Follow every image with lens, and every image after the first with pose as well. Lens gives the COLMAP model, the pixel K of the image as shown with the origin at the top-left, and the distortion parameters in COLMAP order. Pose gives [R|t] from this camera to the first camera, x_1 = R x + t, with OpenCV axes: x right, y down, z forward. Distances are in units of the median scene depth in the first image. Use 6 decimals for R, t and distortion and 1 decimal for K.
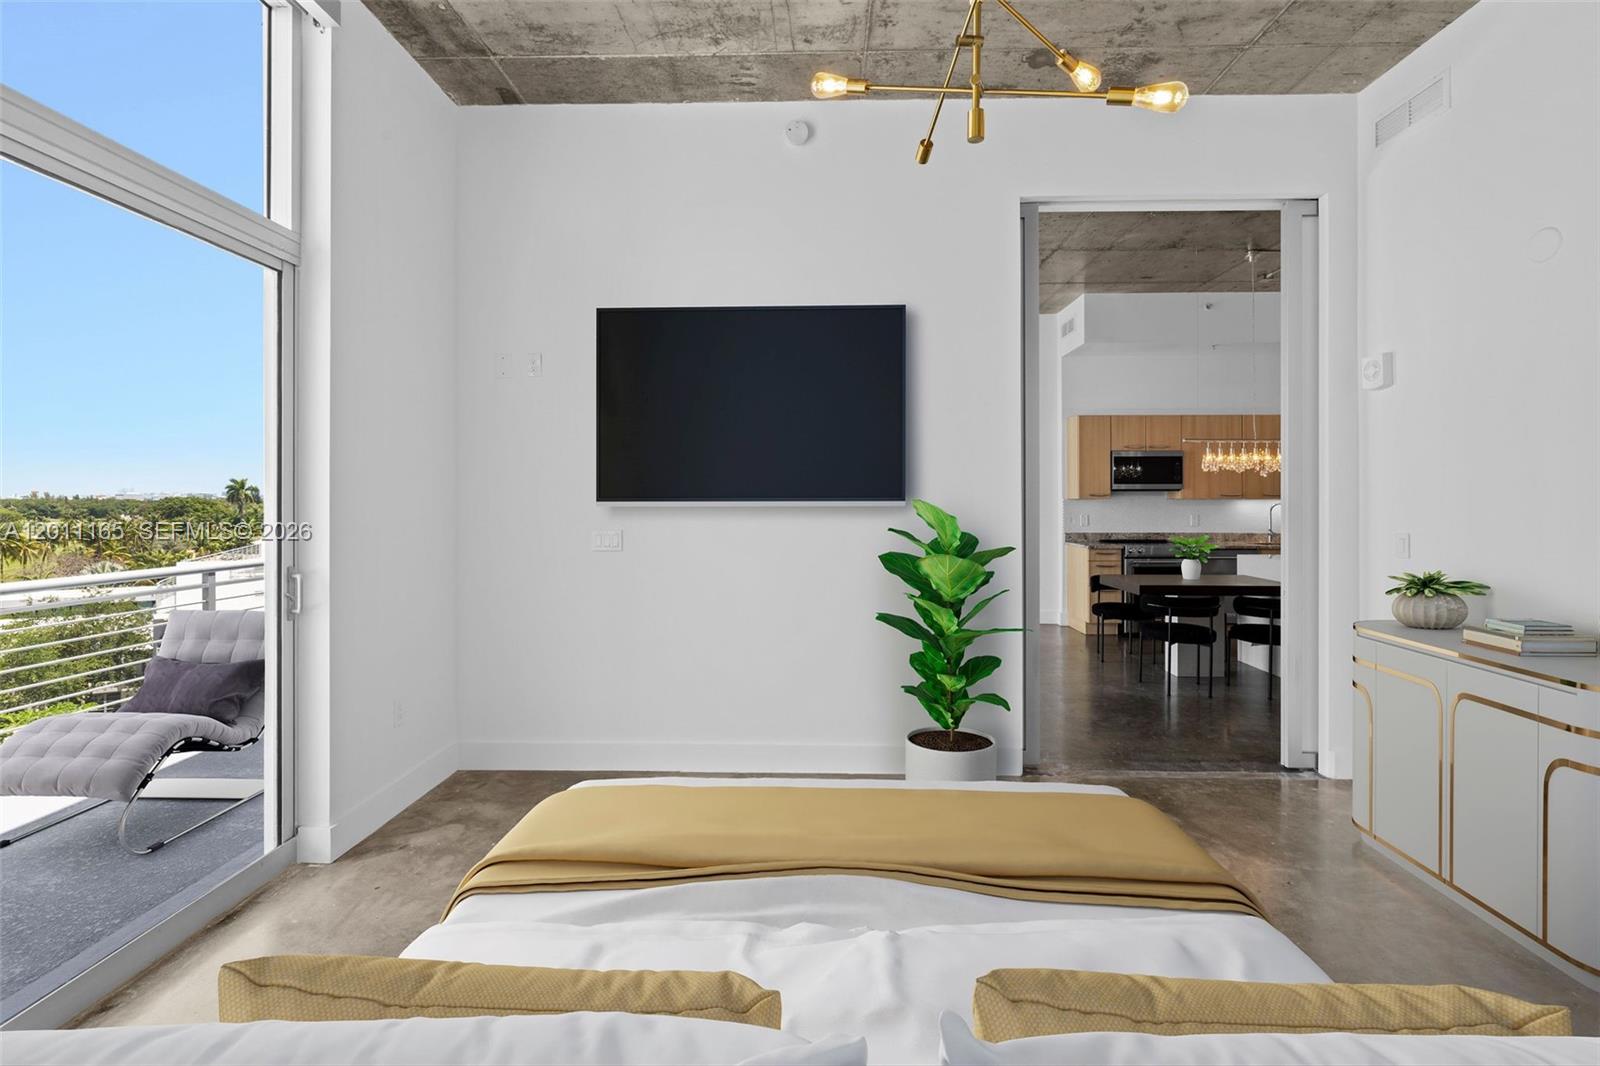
lens RADIAL K [[700.2, 0, 815.4], [0, 700.2, 495.3], [0, 0, 1]] dist [-0.000372, 0.000002]
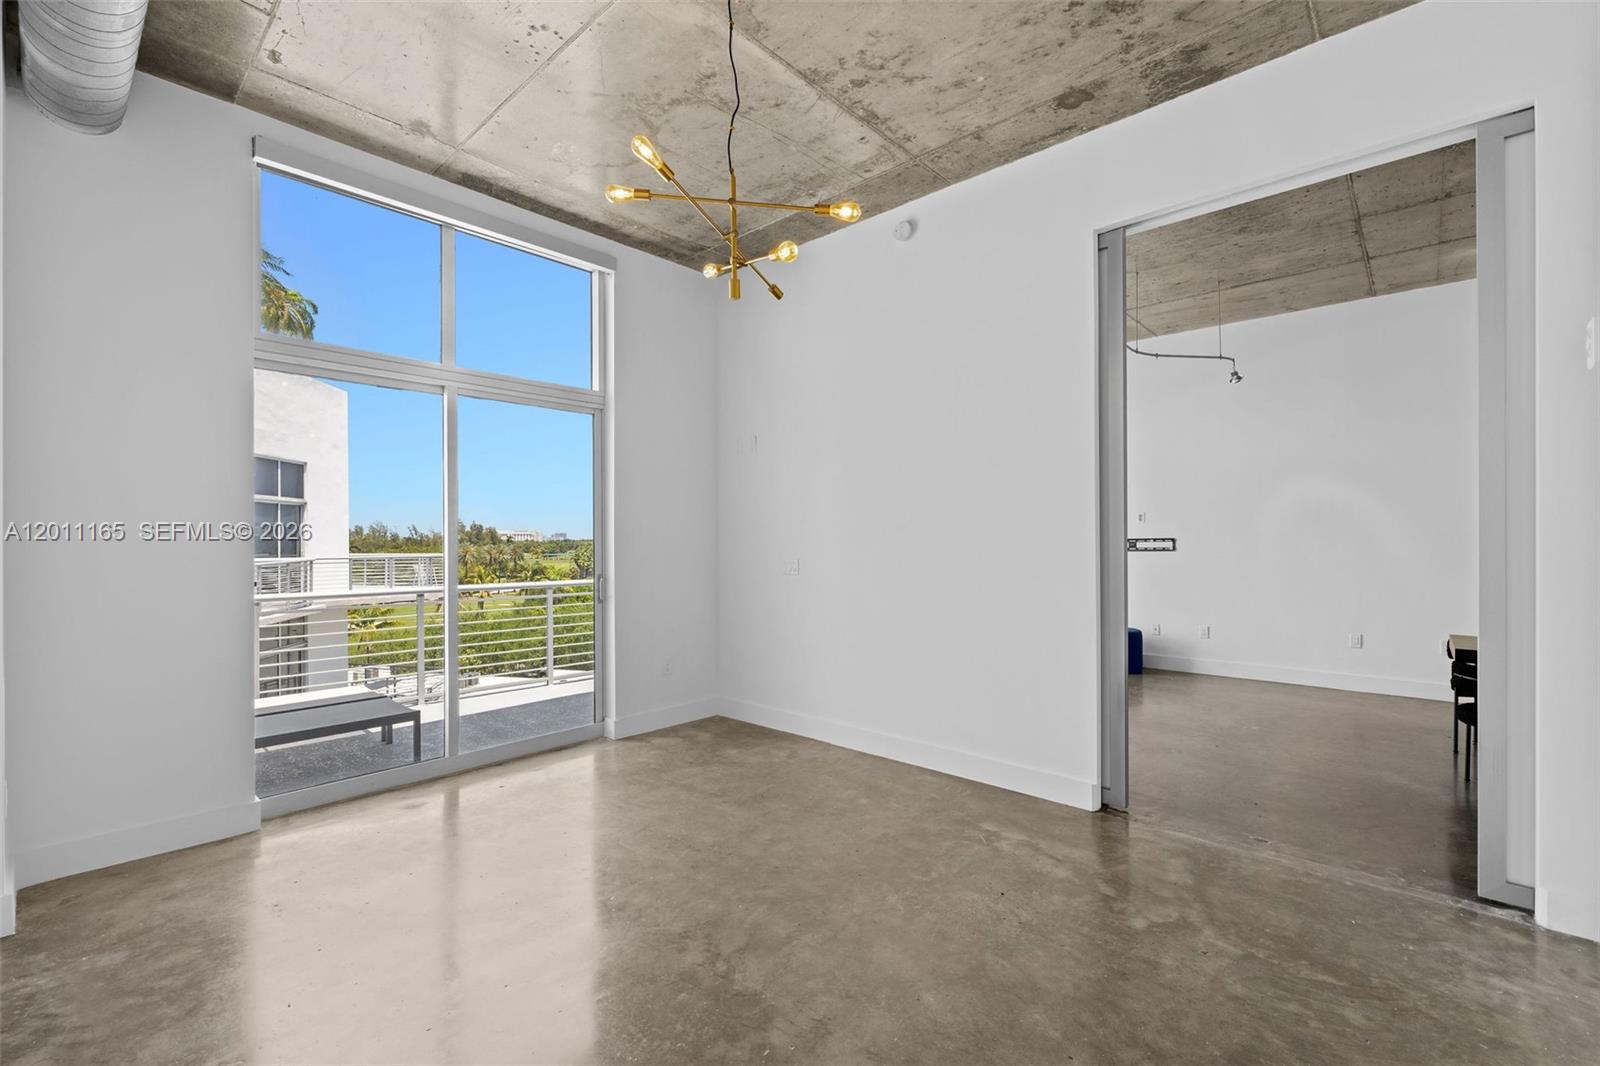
lens RADIAL K [[703.7, 0, 800.0], [0, 703.7, 533.0], [0, 0, 1]] dist [-0.000060, -0.000183]
pose [[0.748809, -0.008302, -0.662734, 0.712868], [0.008186, 0.999961, -0.003277, 0.004326], [0.662736, -0.002971, 0.748847, -0.027918]]
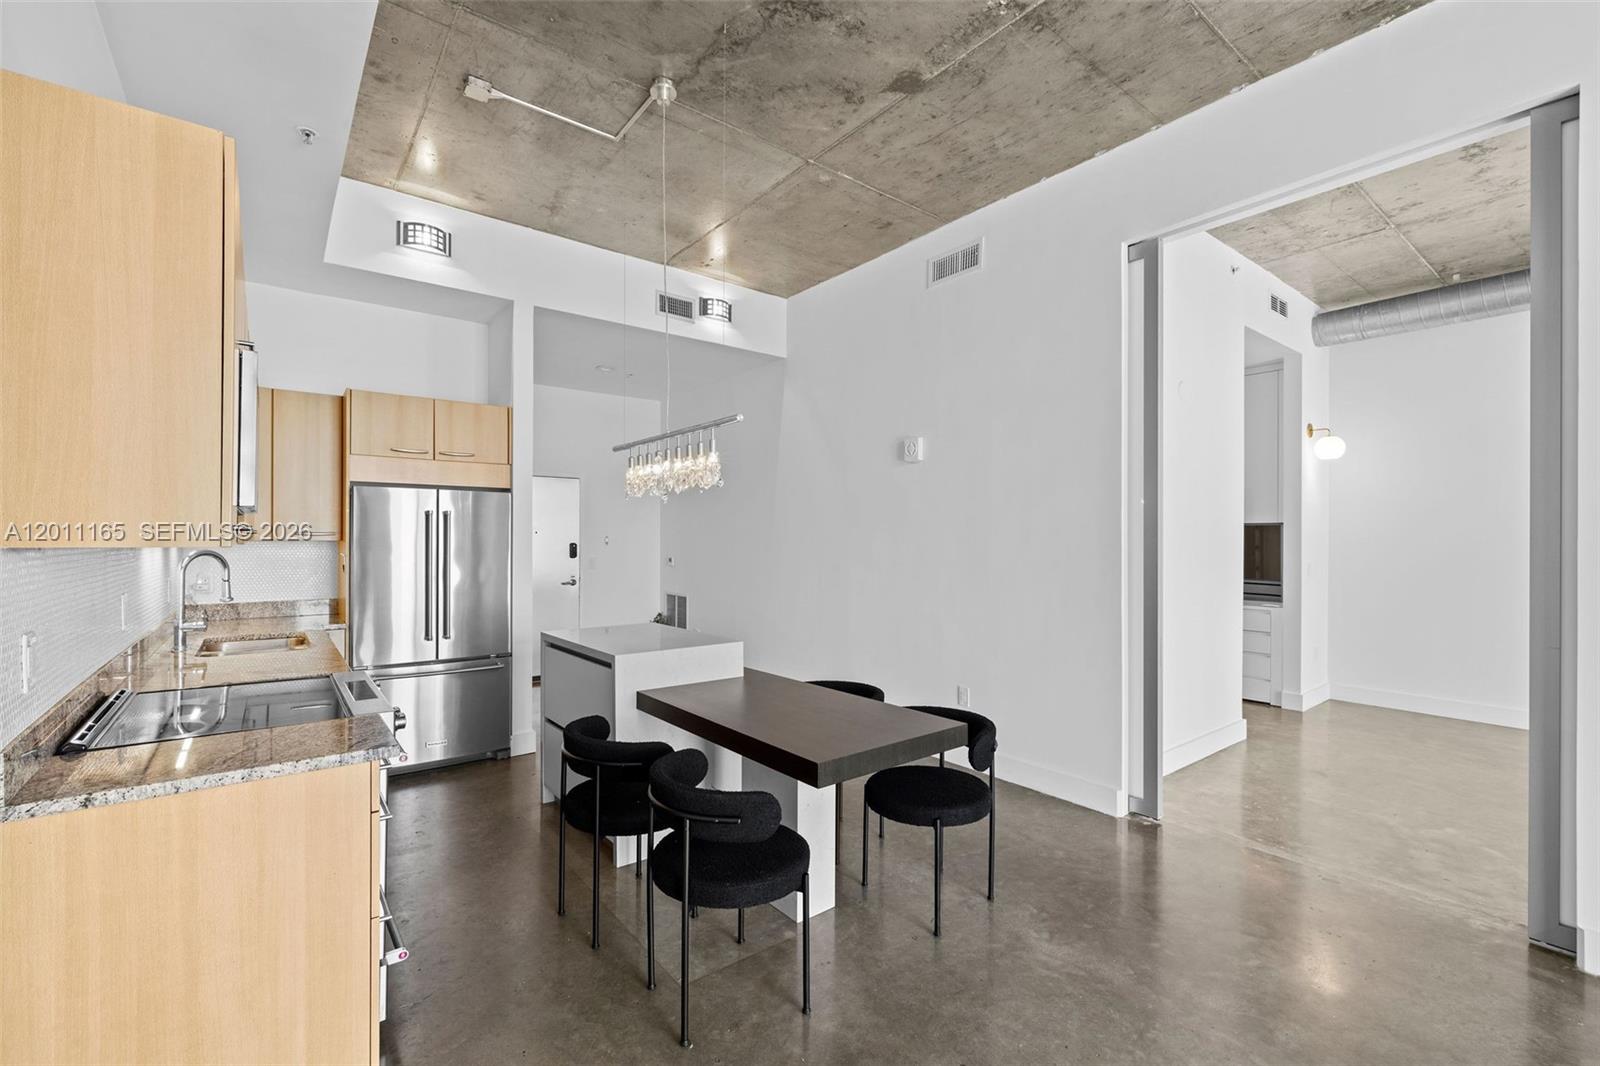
lens RADIAL K [[696.8, 0, 785.6], [0, 696.8, 540.1], [0, 0, 1]] dist [-0.001090, -0.000286]
pose [[-0.618048, -0.006133, 0.786116, 0.267078], [-0.004643, 0.999981, 0.004151, -0.000147], [-0.786126, -0.001084, -0.618065, 2.266400]]
